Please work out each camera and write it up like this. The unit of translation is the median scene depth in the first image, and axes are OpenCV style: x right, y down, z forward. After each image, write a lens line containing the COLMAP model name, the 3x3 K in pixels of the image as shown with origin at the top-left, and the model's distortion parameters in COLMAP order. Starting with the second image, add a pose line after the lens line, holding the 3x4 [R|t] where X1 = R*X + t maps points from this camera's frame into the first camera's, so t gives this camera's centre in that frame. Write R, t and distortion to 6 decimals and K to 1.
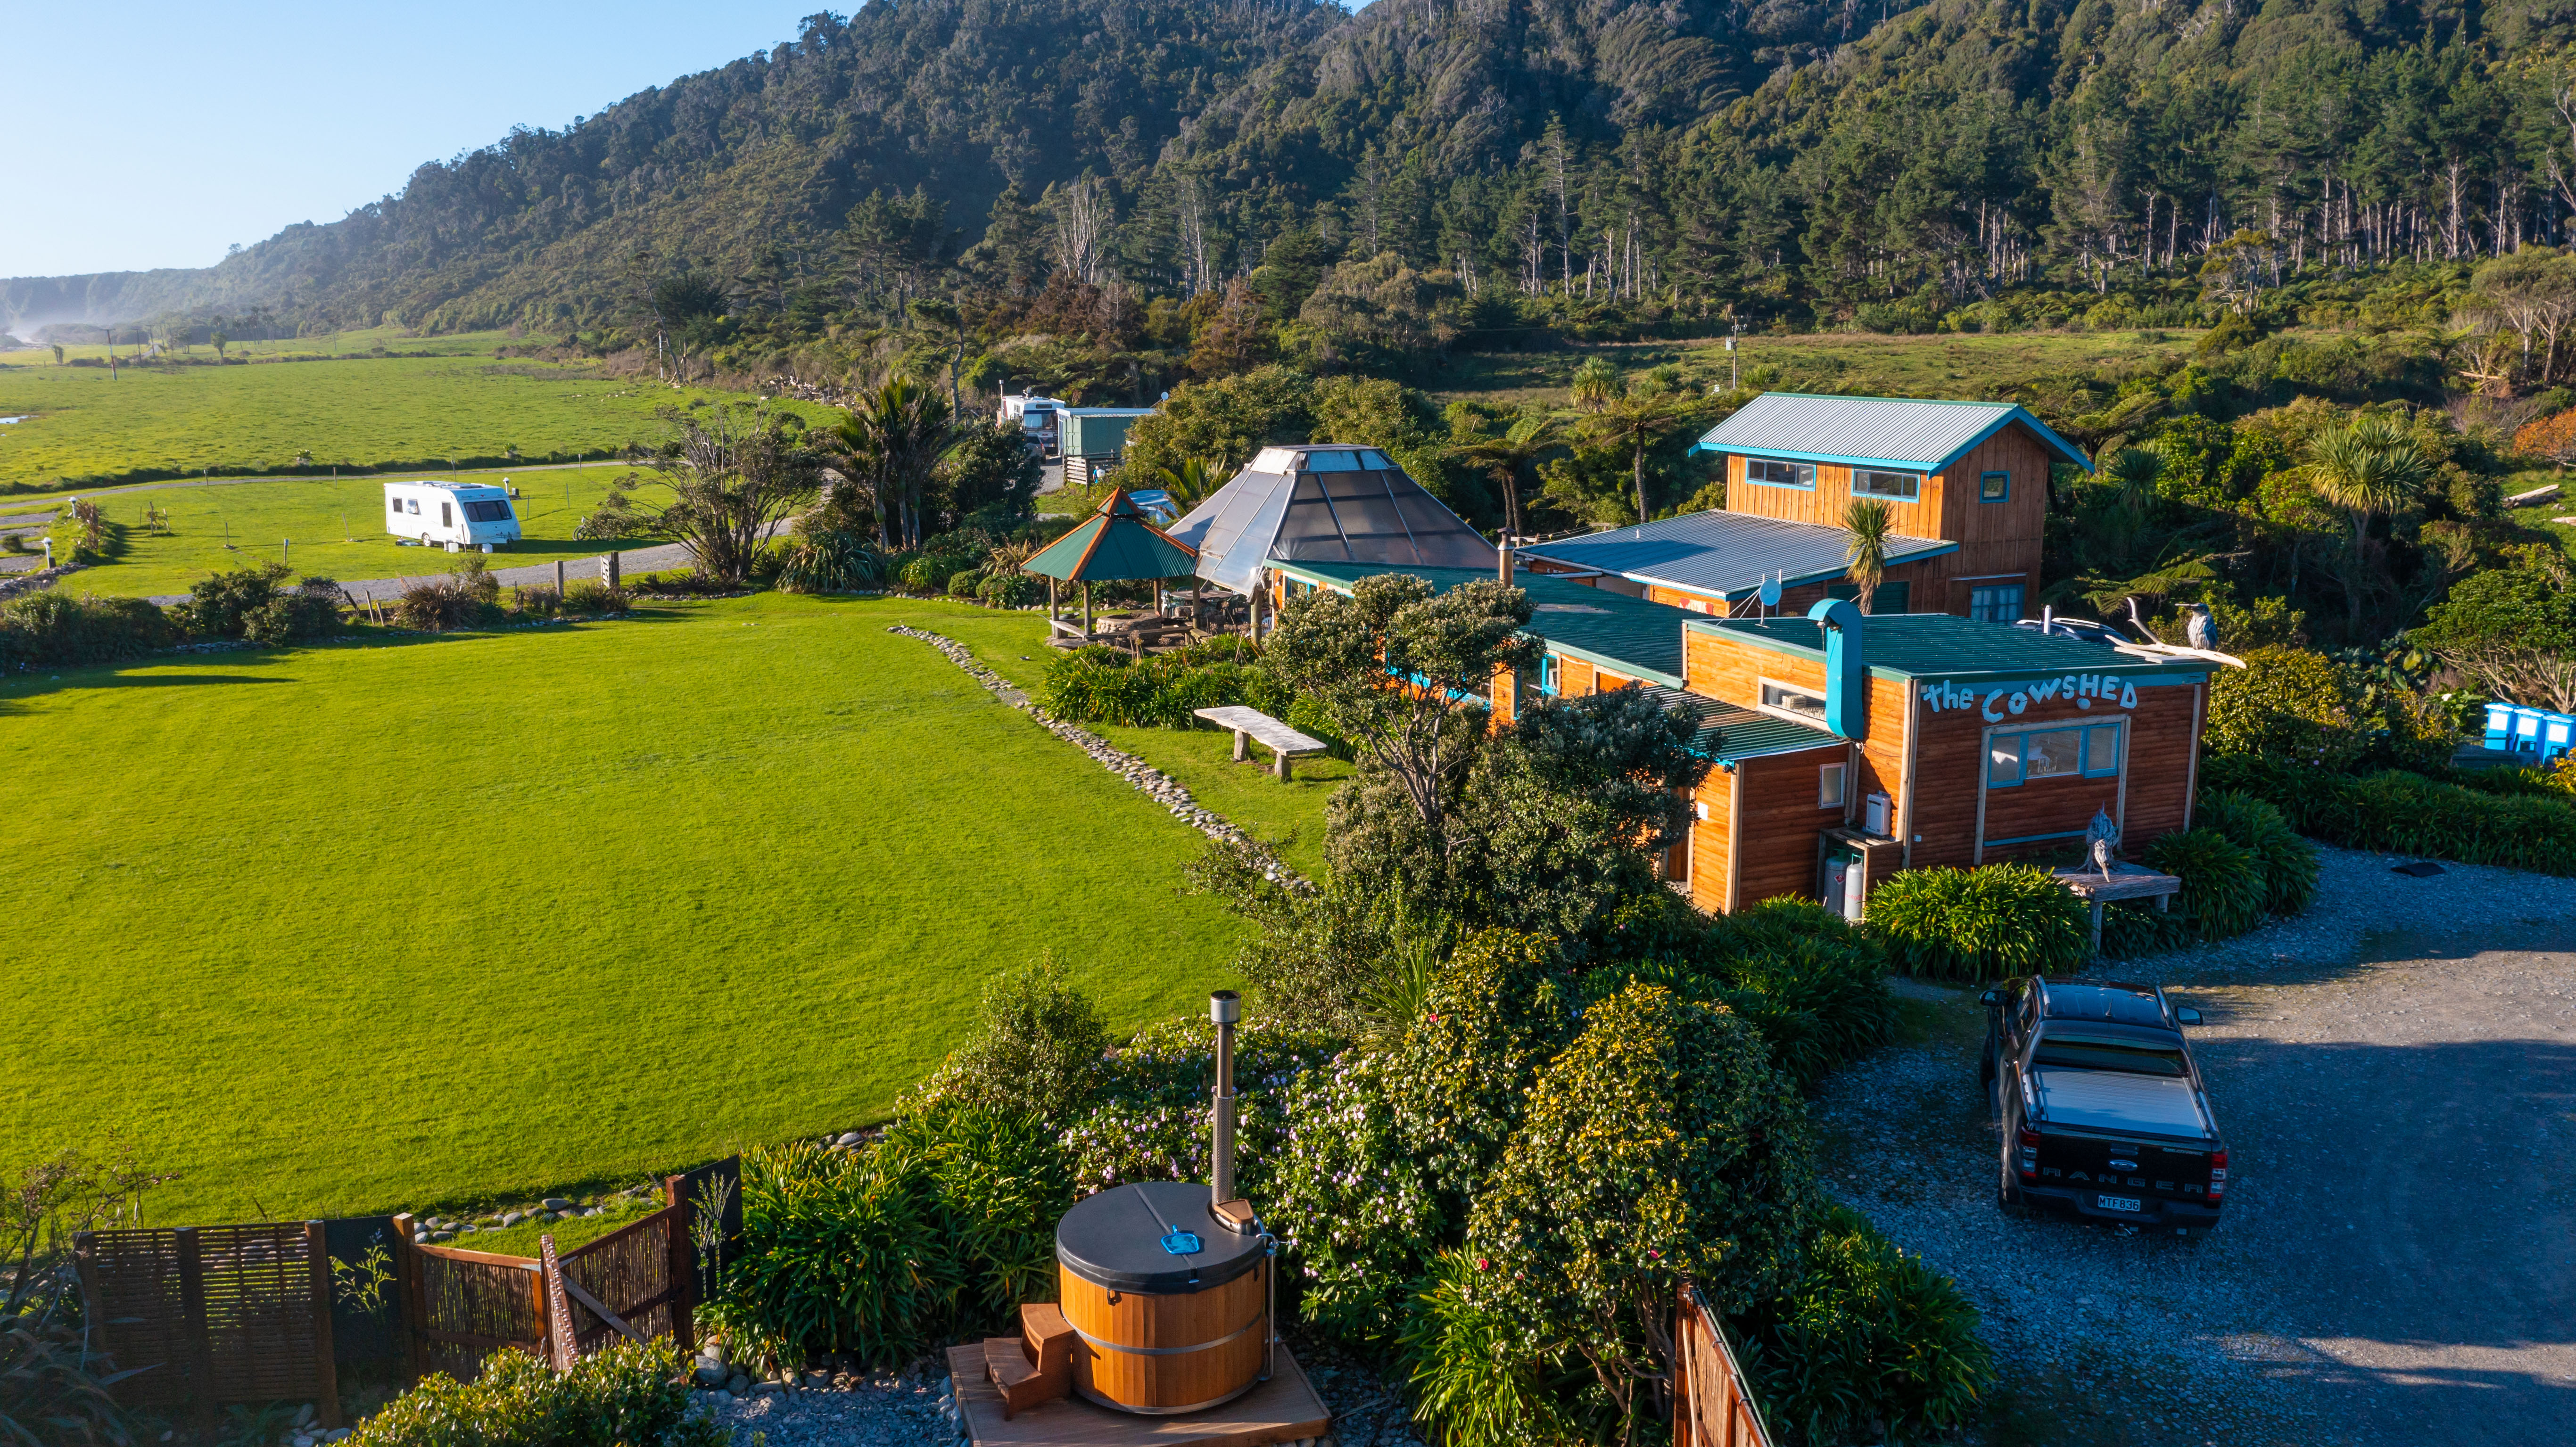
lens RADIAL K [[1997.9, 0, 1288.0], [0, 1997.9, 723.5], [0, 0, 1]] dist [0.033008, -0.000047]
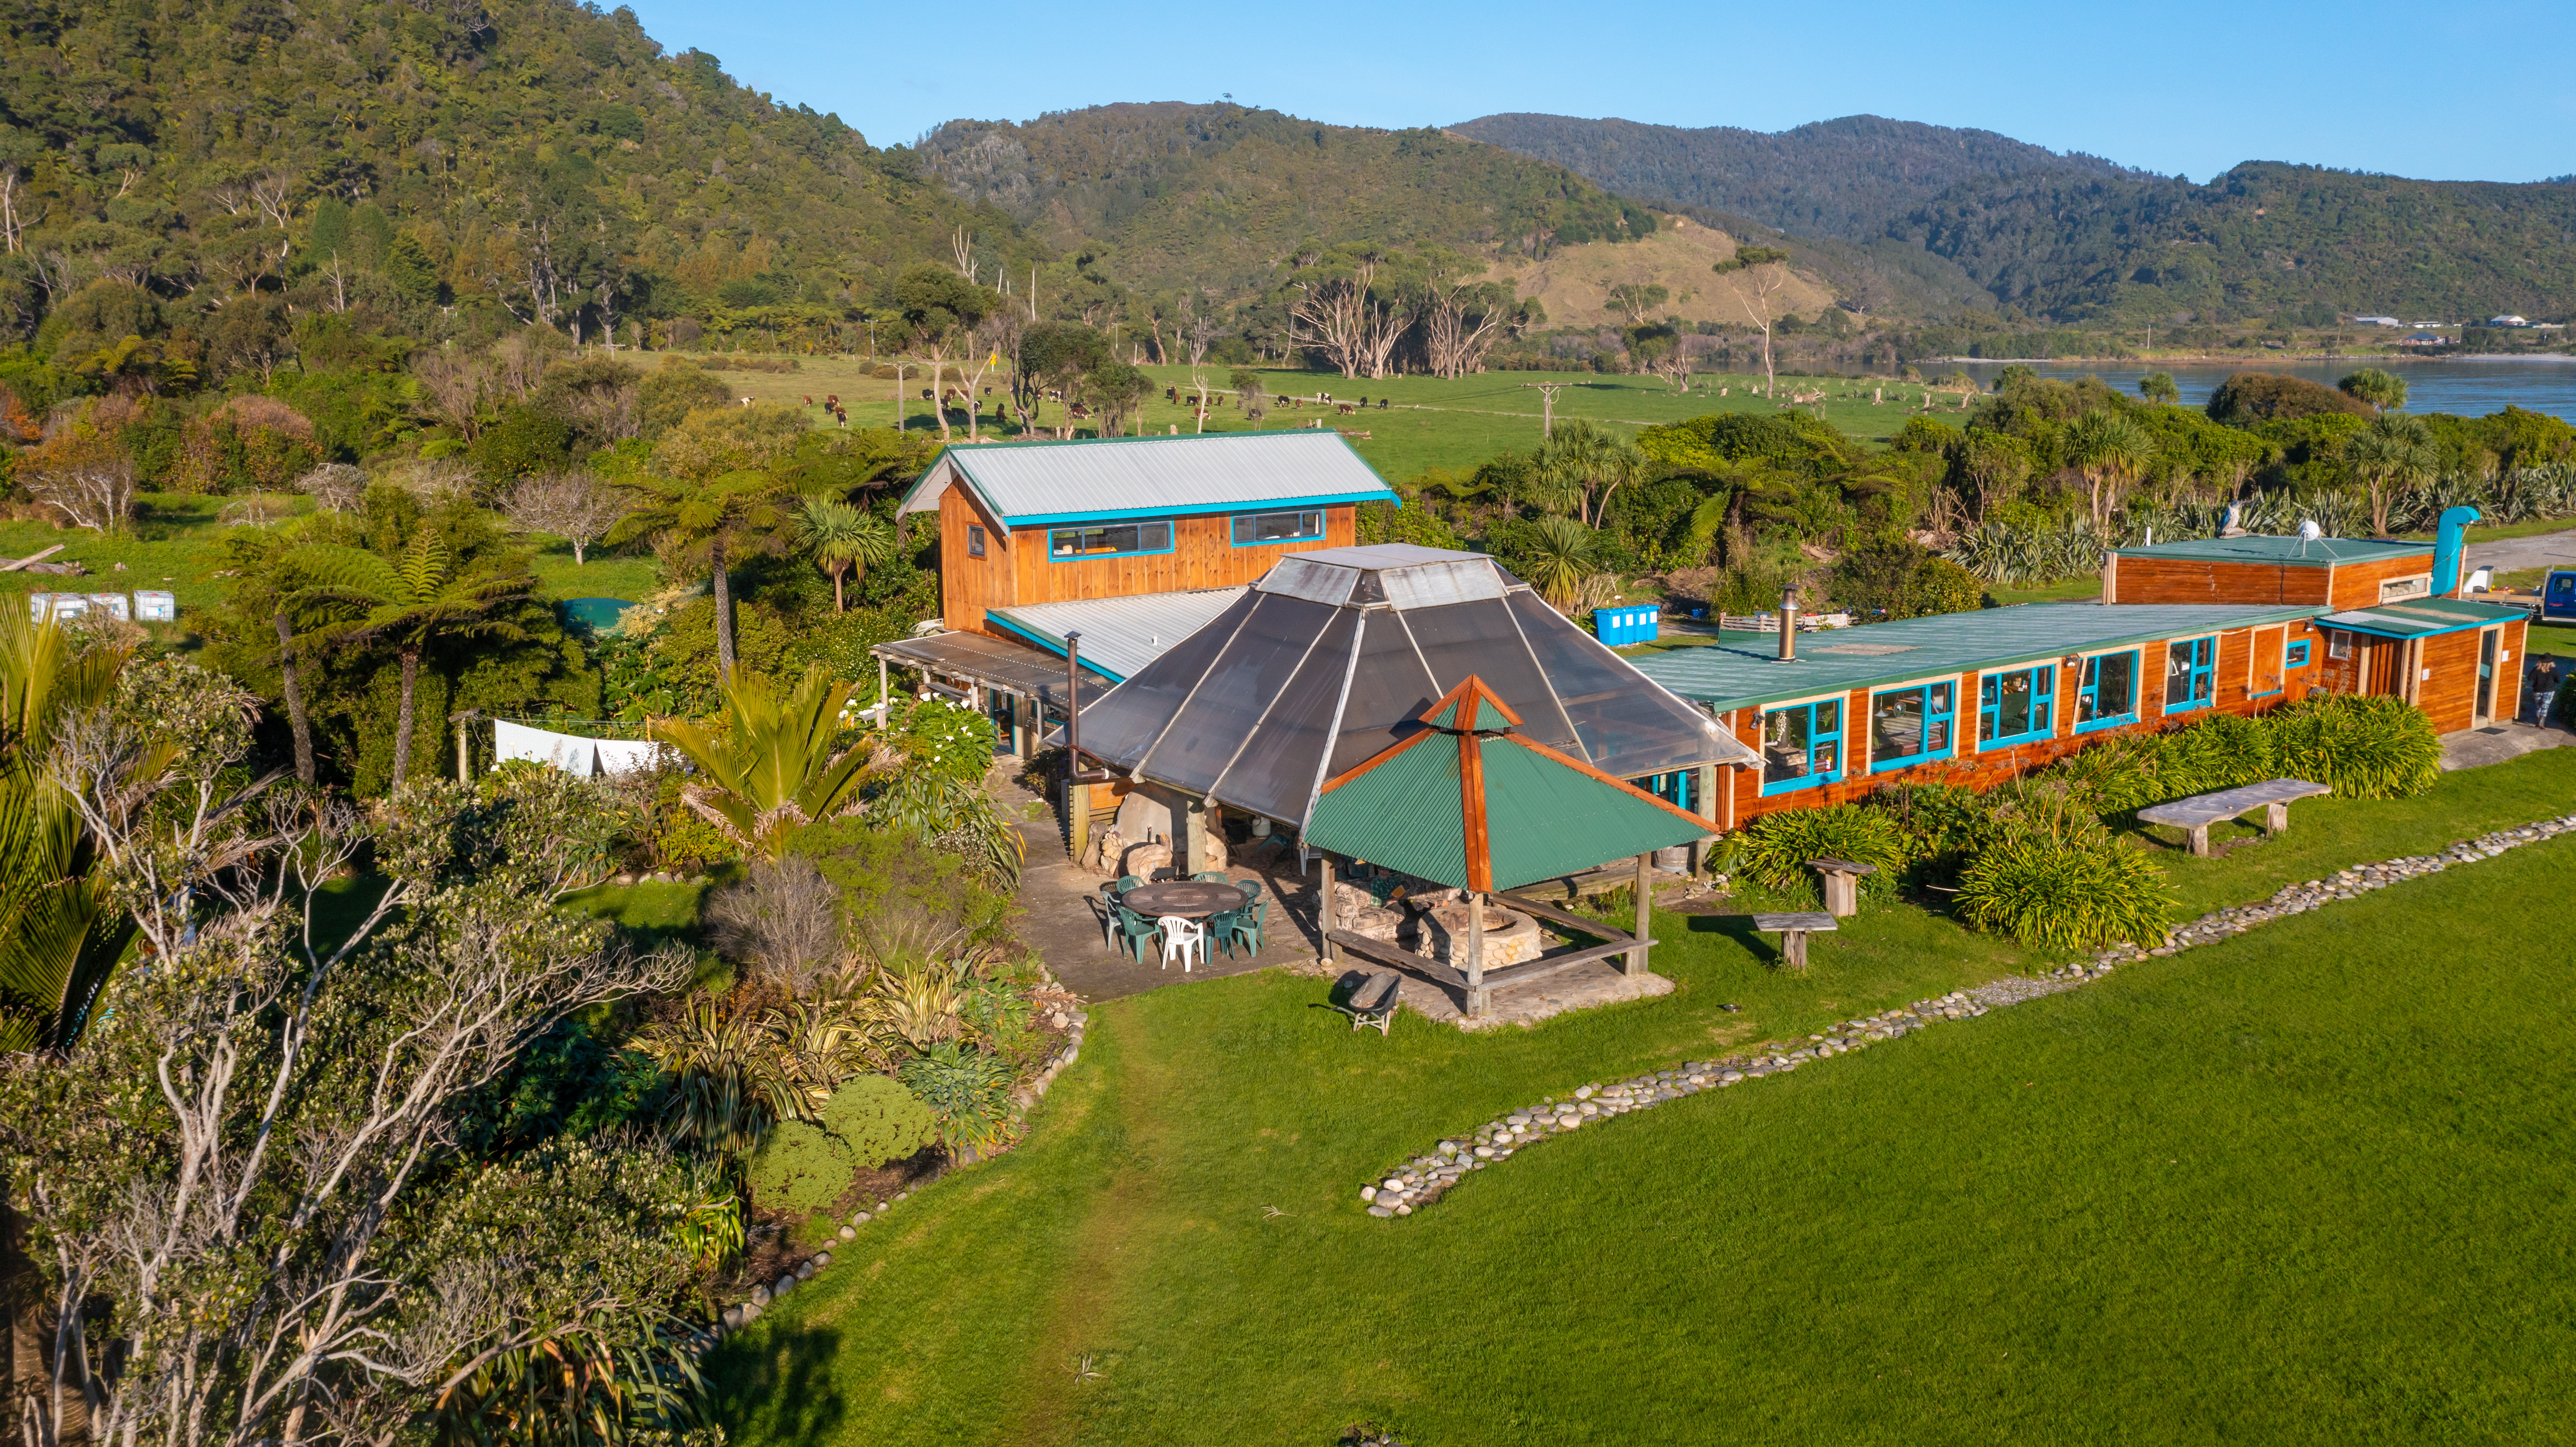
lens RADIAL K [[2024.1, 0, 1288.0], [0, 2024.1, 723.5], [0, 0, 1]] dist [0.001048, 0.007030]
pose [[-0.313547, -0.174666, 0.933370, -0.081821], [0.193012, 0.950695, 0.242747, -0.036023], [-0.929750, 0.256265, -0.264374, 0.176764]]
